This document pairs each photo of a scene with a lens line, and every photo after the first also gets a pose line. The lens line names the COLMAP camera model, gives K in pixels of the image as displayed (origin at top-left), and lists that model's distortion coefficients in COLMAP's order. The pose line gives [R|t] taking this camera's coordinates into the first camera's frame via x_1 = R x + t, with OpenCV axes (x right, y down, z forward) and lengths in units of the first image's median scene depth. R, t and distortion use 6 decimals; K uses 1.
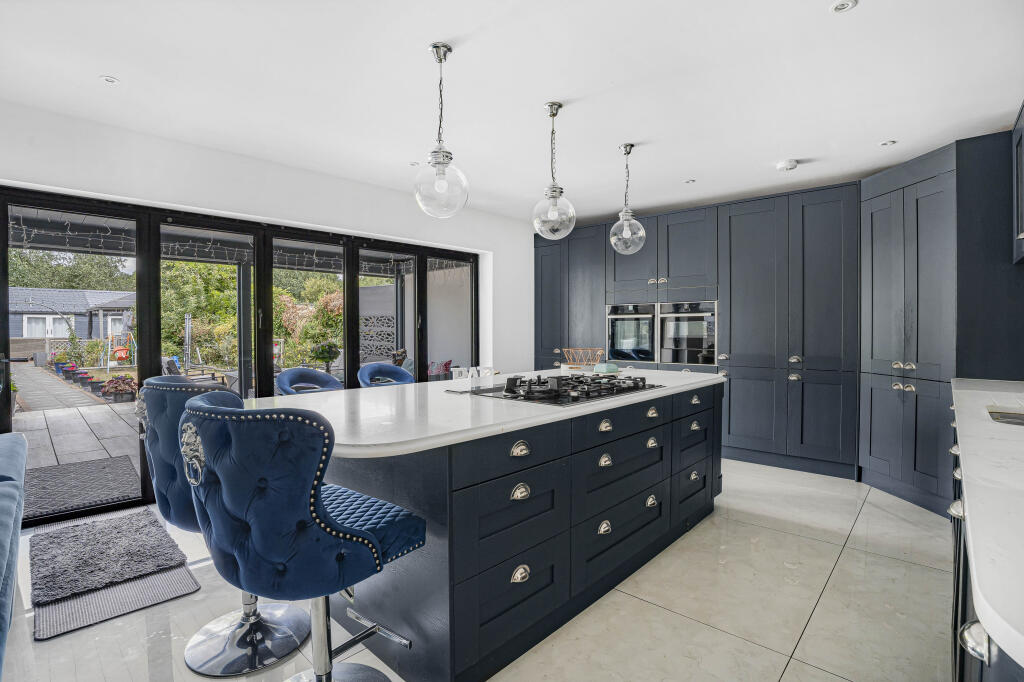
lens RADIAL K [[473.0, 0, 511.8], [0, 473.0, 332.1], [0, 0, 1]] dist [-0.039998, 0.003613]
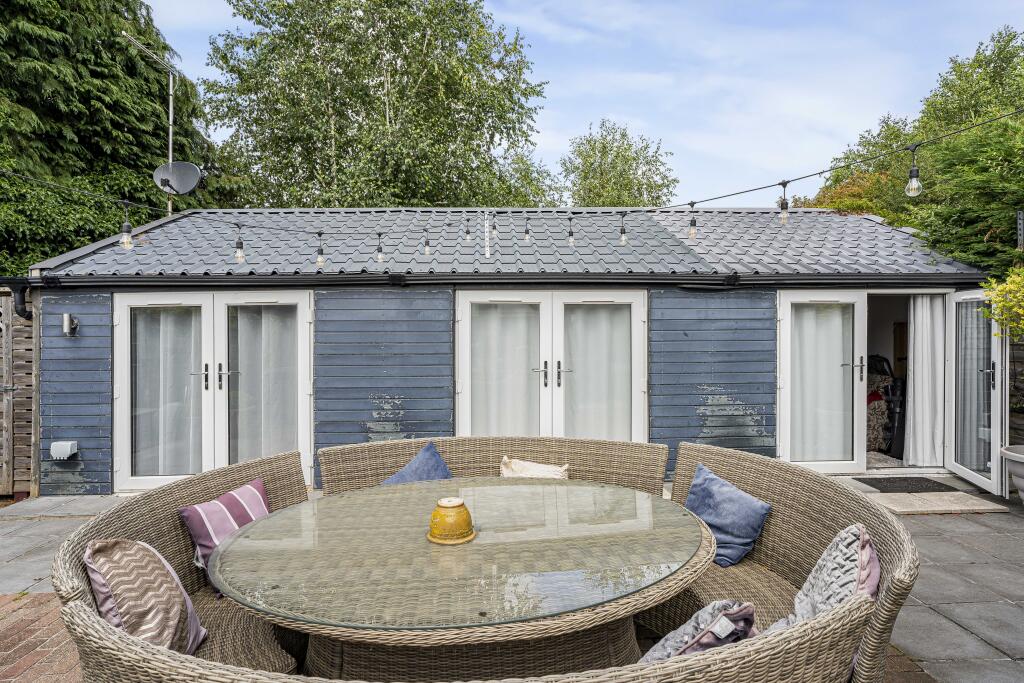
lens RADIAL K [[532.3, 0, 511.9], [0, 532.3, 335.7], [0, 0, 1]] dist [-0.000081, -0.000001]
pose [[0.673720, 0.002198, -0.738984, -1.095398], [-0.006374, 0.999976, -0.002836, -0.021771], [0.738960, 0.006621, 0.673717, 1.063003]]
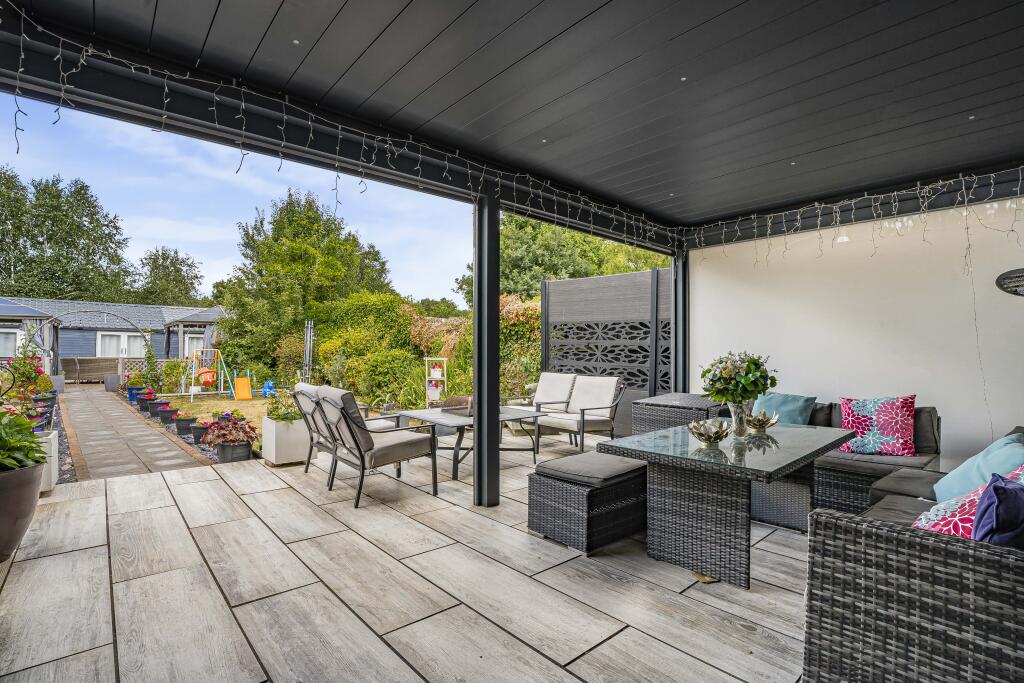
lens RADIAL K [[473.0, 0, 505.9], [0, 473.0, 346.1], [0, 0, 1]] dist [-0.039998, 0.003613]
pose [[0.994708, 0.003522, -0.102680, -0.235349], [-0.006172, 0.999656, -0.025502, 0.009917], [0.102555, 0.026001, 0.994387, 0.235849]]
